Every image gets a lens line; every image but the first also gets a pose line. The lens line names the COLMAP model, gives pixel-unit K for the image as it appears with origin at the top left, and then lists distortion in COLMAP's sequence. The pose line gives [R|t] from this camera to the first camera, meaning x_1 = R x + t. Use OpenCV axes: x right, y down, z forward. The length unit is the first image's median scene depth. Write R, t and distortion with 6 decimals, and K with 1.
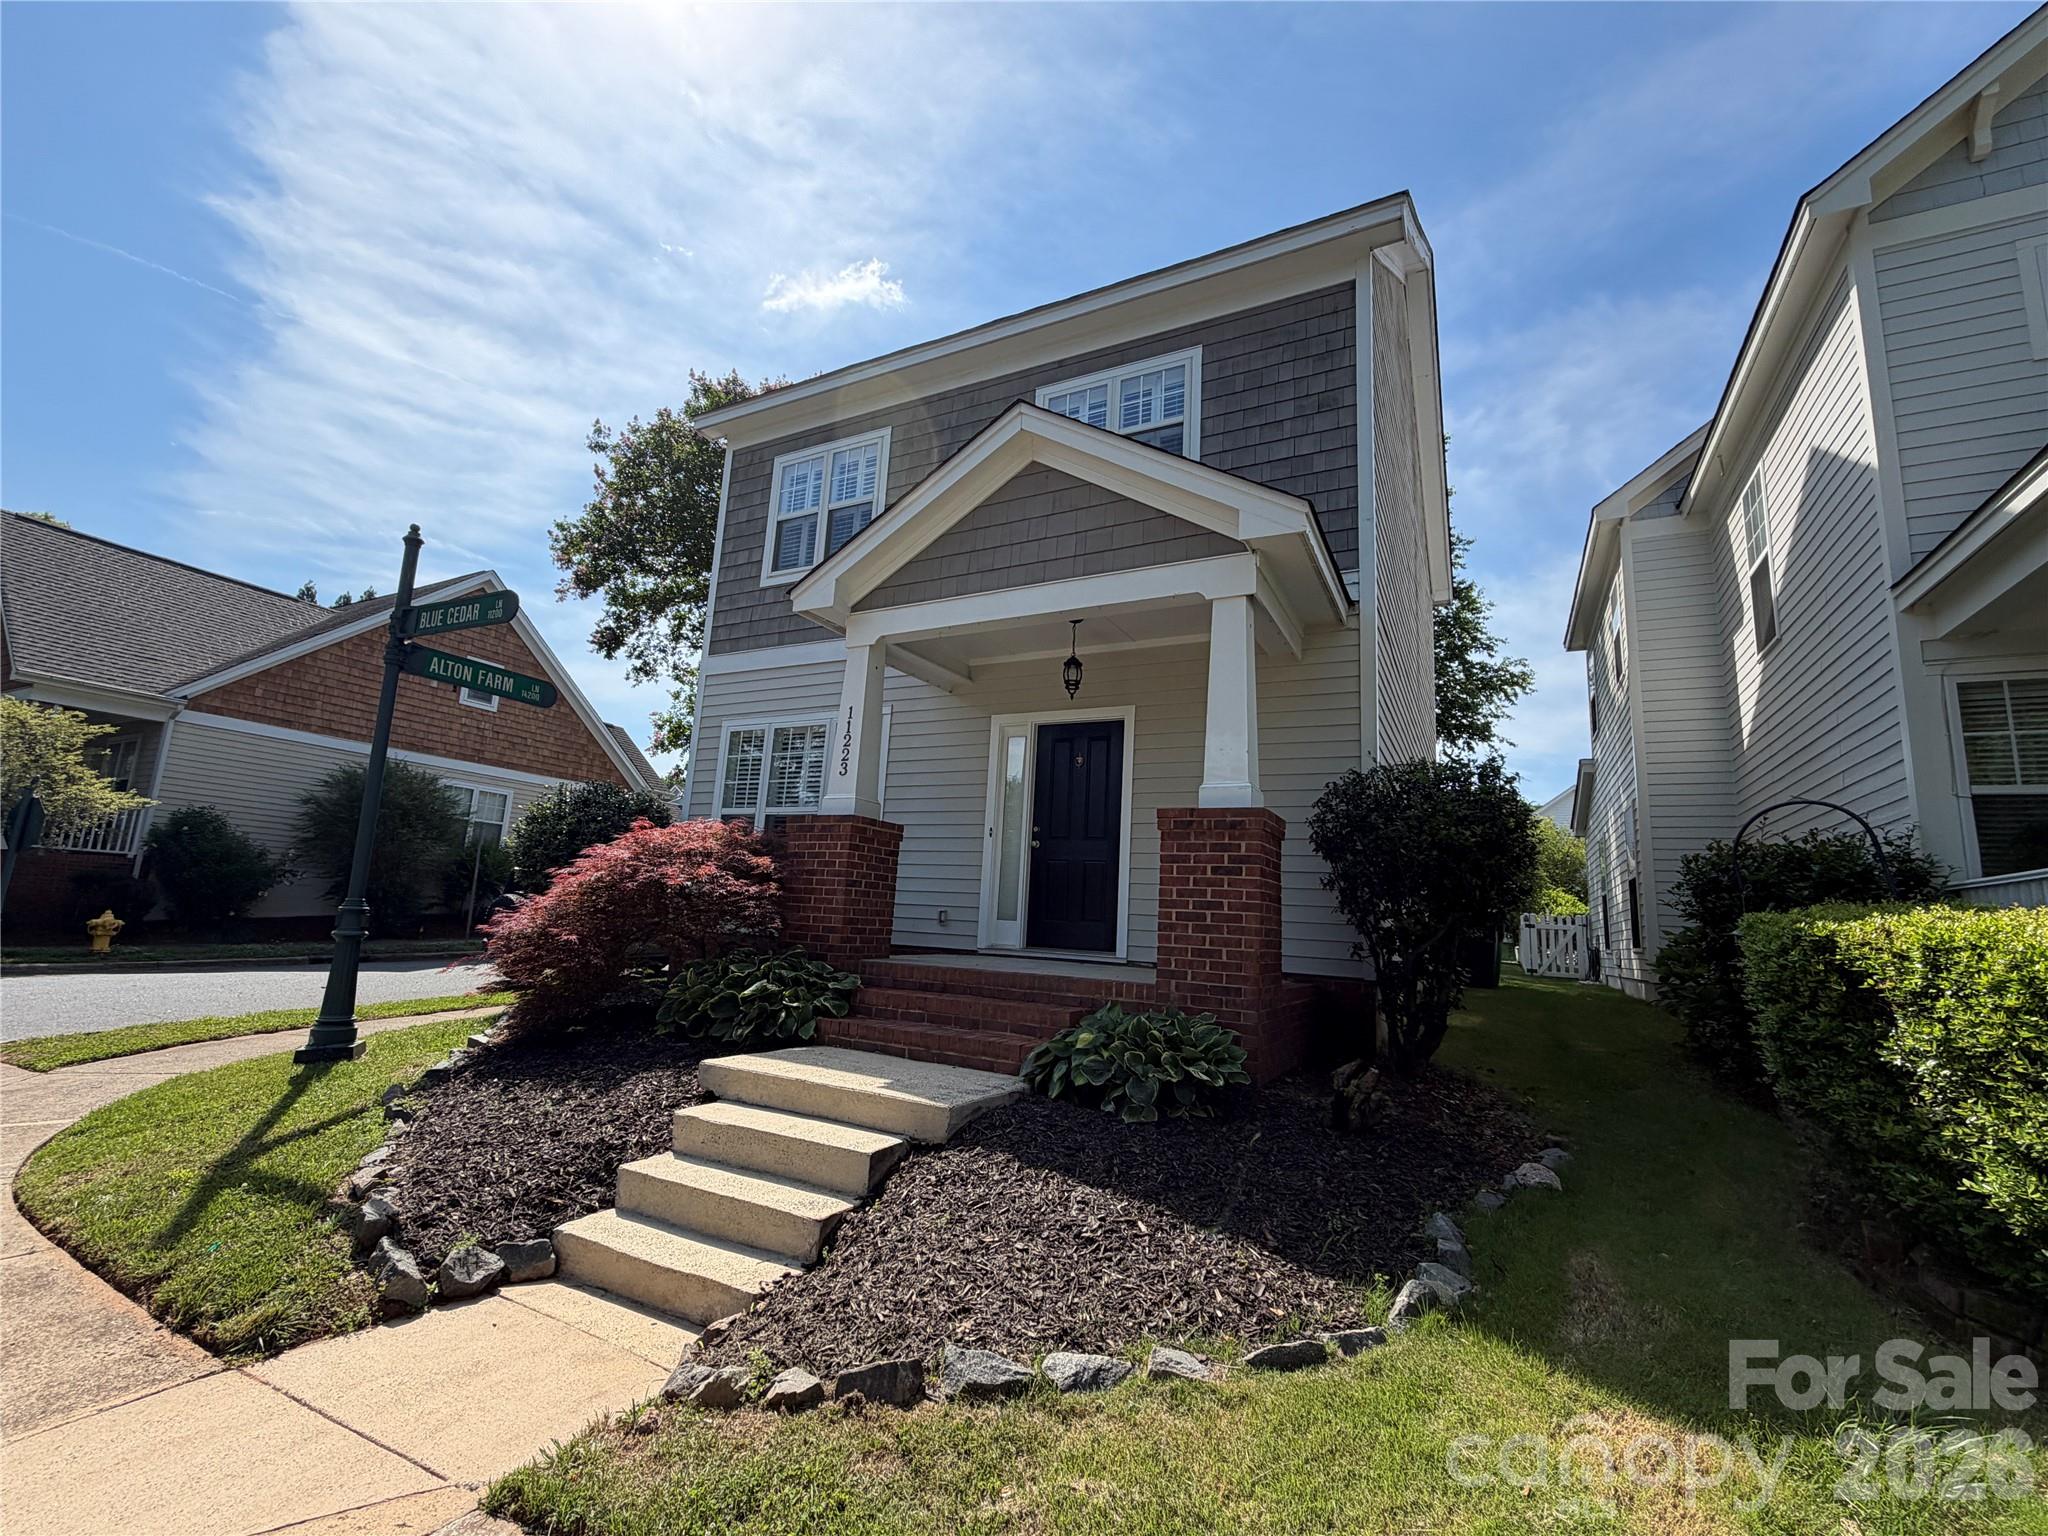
lens RADIAL K [[887.1, 0, 1023.8], [0, 887.1, 761.9], [0, 0, 1]] dist [0.000207, -0.000025]
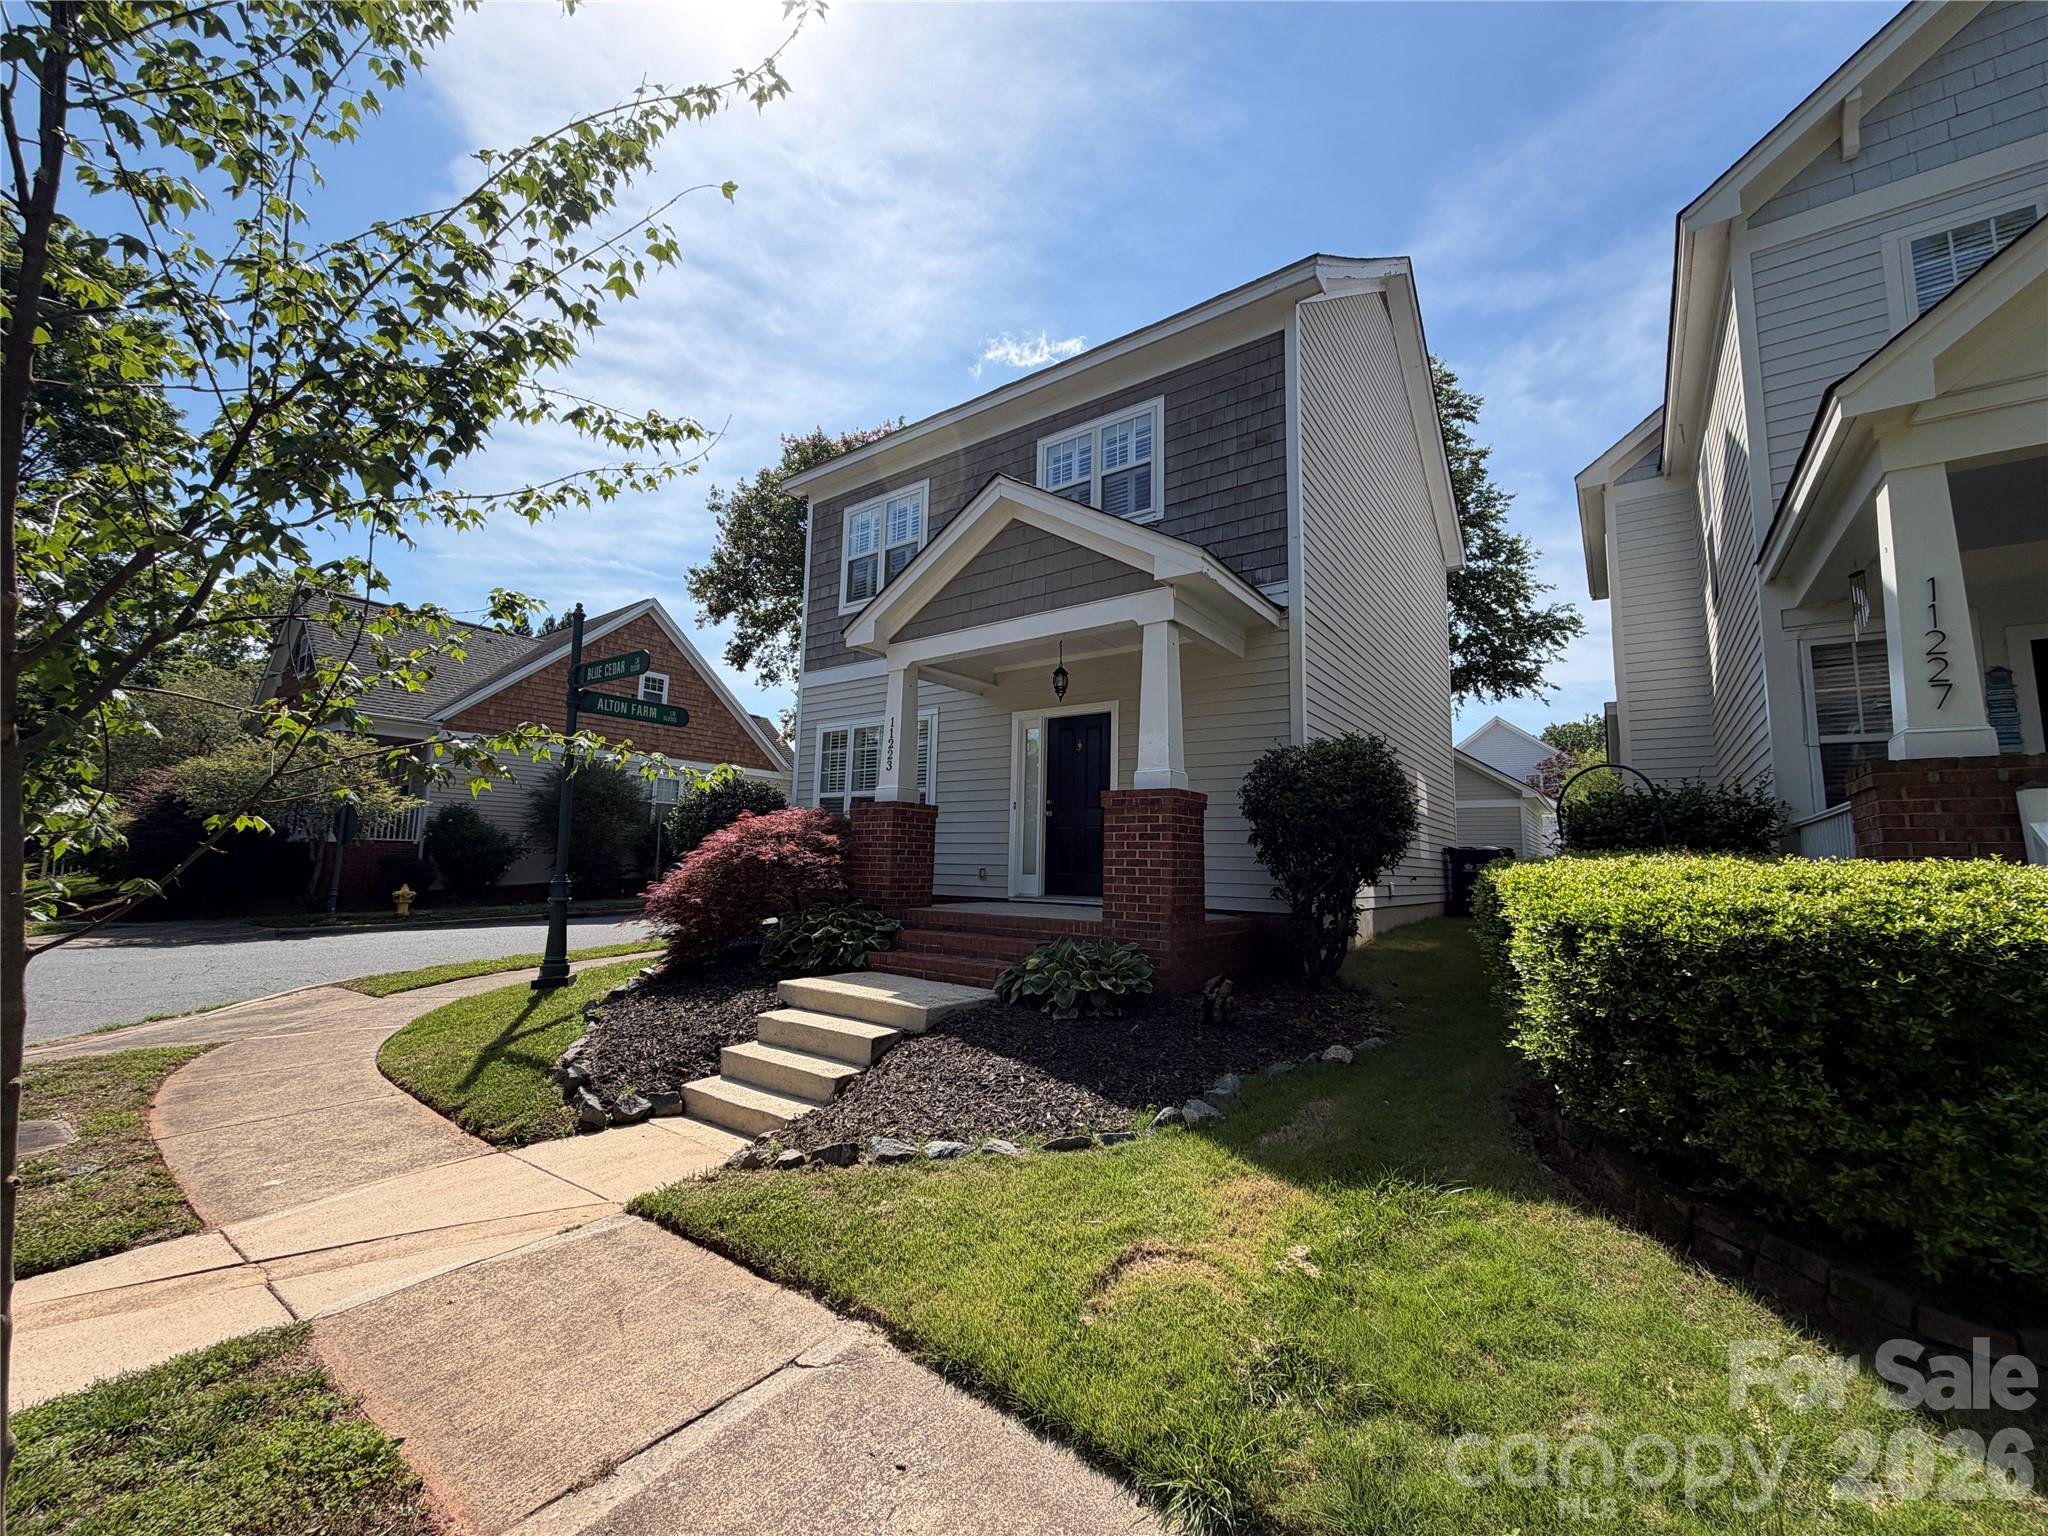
lens RADIAL K [[818.0, 0, 1019.3], [0, 818.0, 762.6], [0, 0, 1]] dist [0.000739, 0.000297]
pose [[0.987903, -0.051095, -0.146413, 0.172640], [0.058559, 0.997171, 0.047129, -0.044309], [0.143591, -0.055133, 0.988100, -0.179103]]
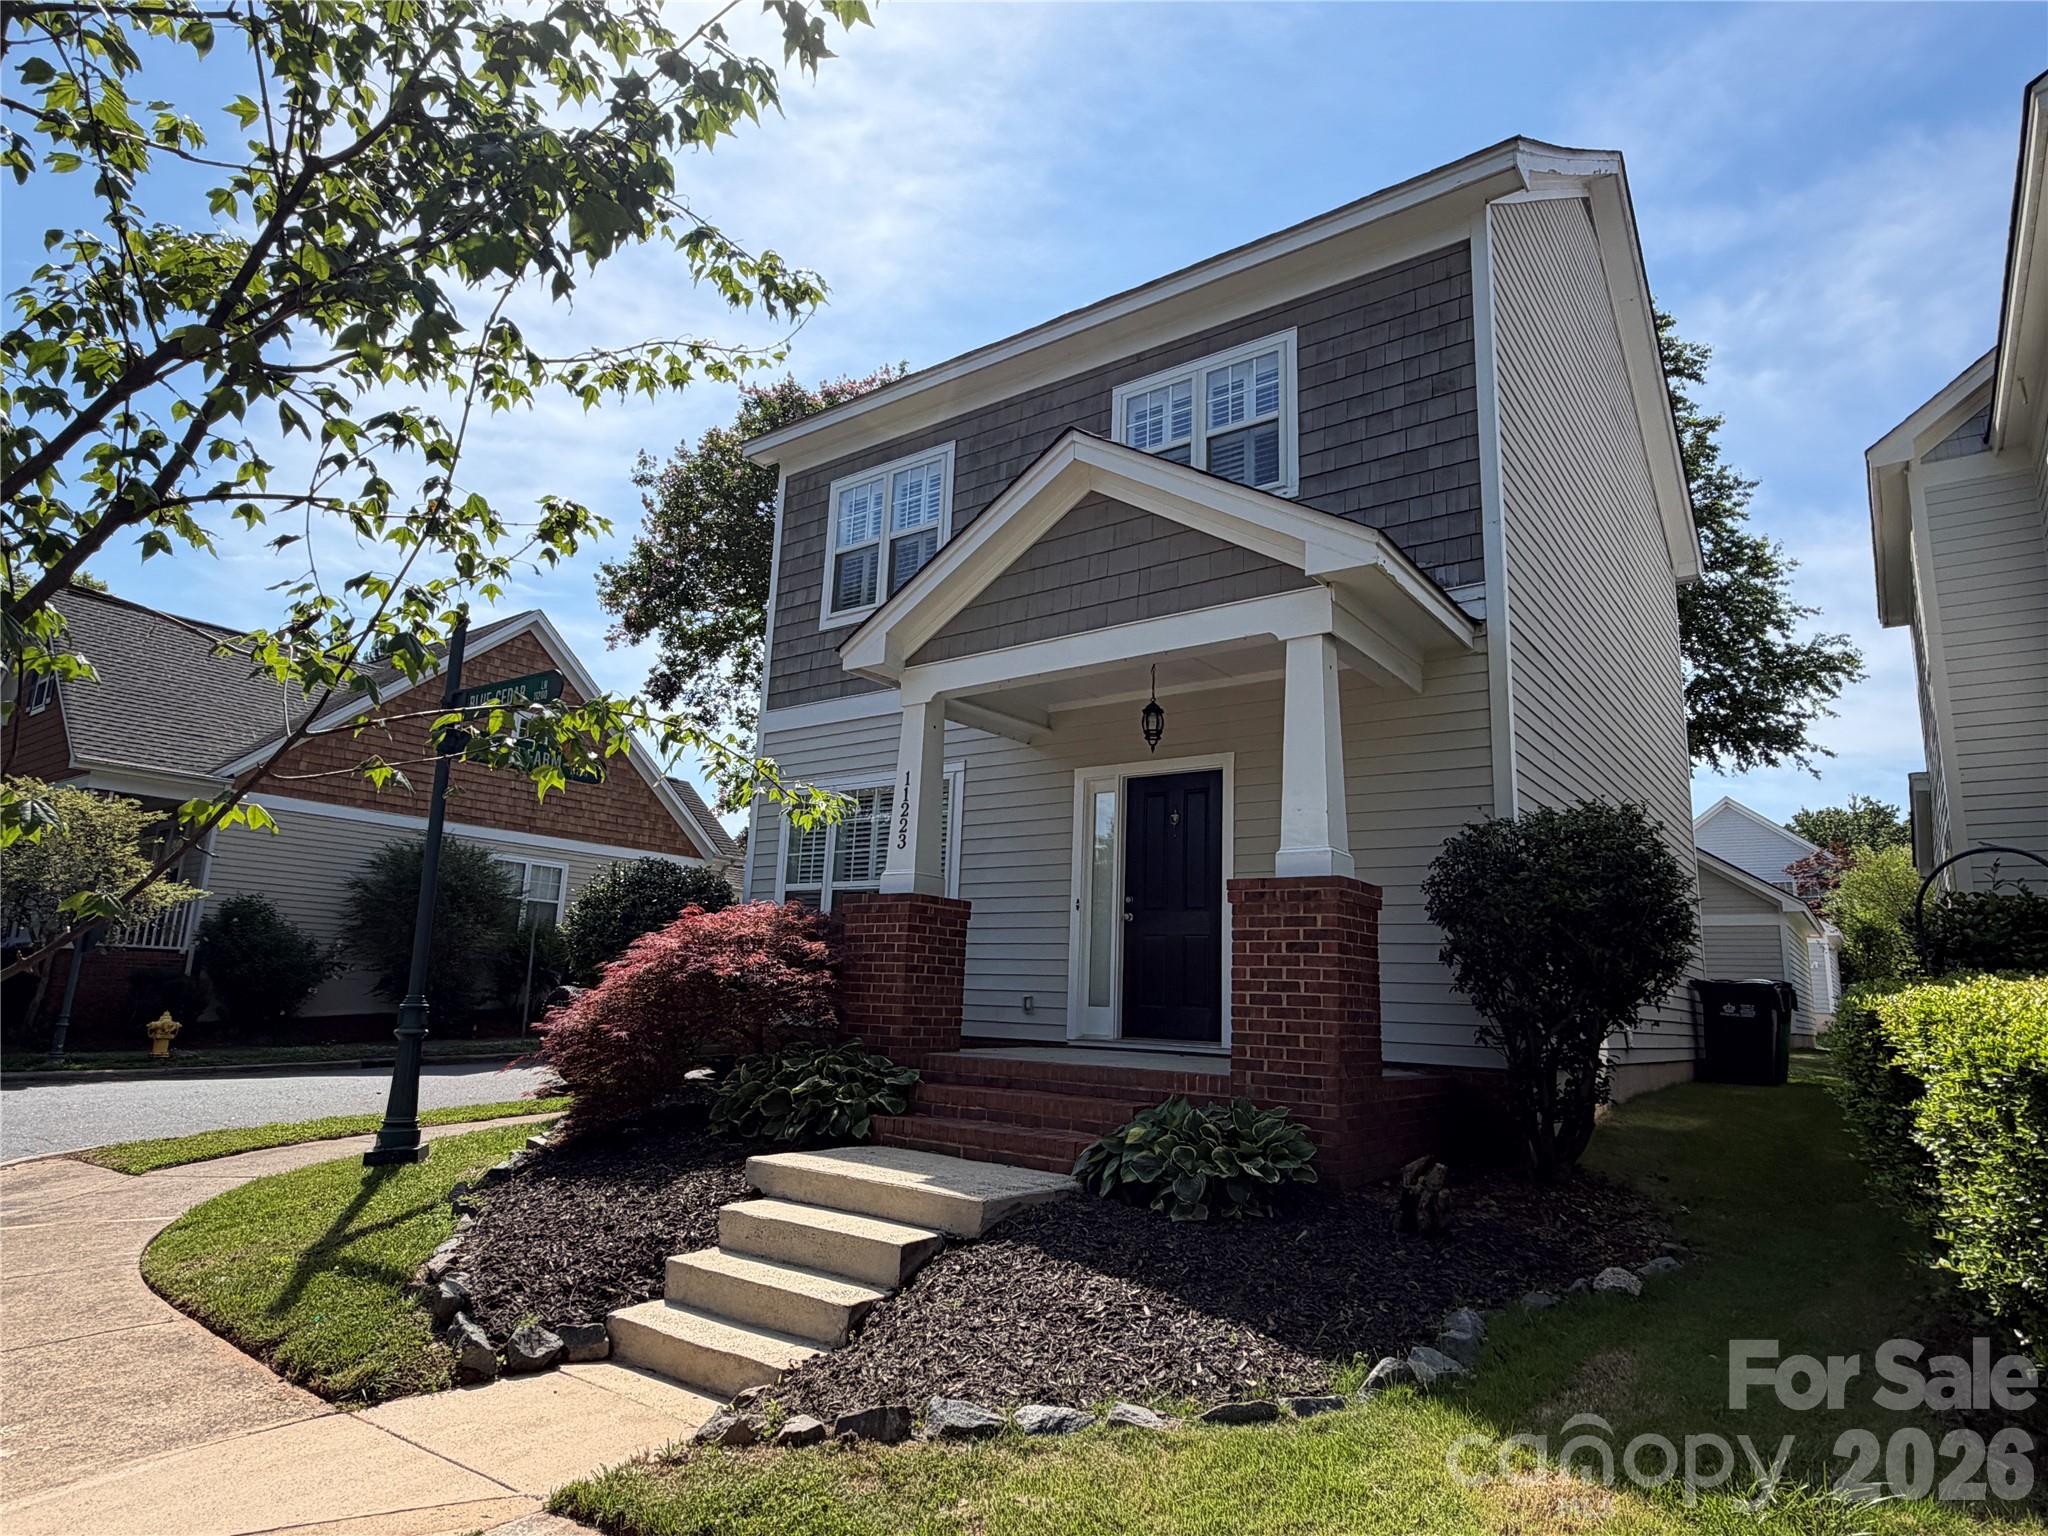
lens RADIAL K [[1166.6, 0, 1024.5], [0, 1166.6, 758.0], [0, 0, 1]] dist [-0.001116, 0.001480]
pose [[0.987682, -0.048628, -0.148730, 0.105882], [0.043664, 0.998381, -0.036467, -0.029535], [0.150262, 0.029524, 0.988205, -0.166586]]
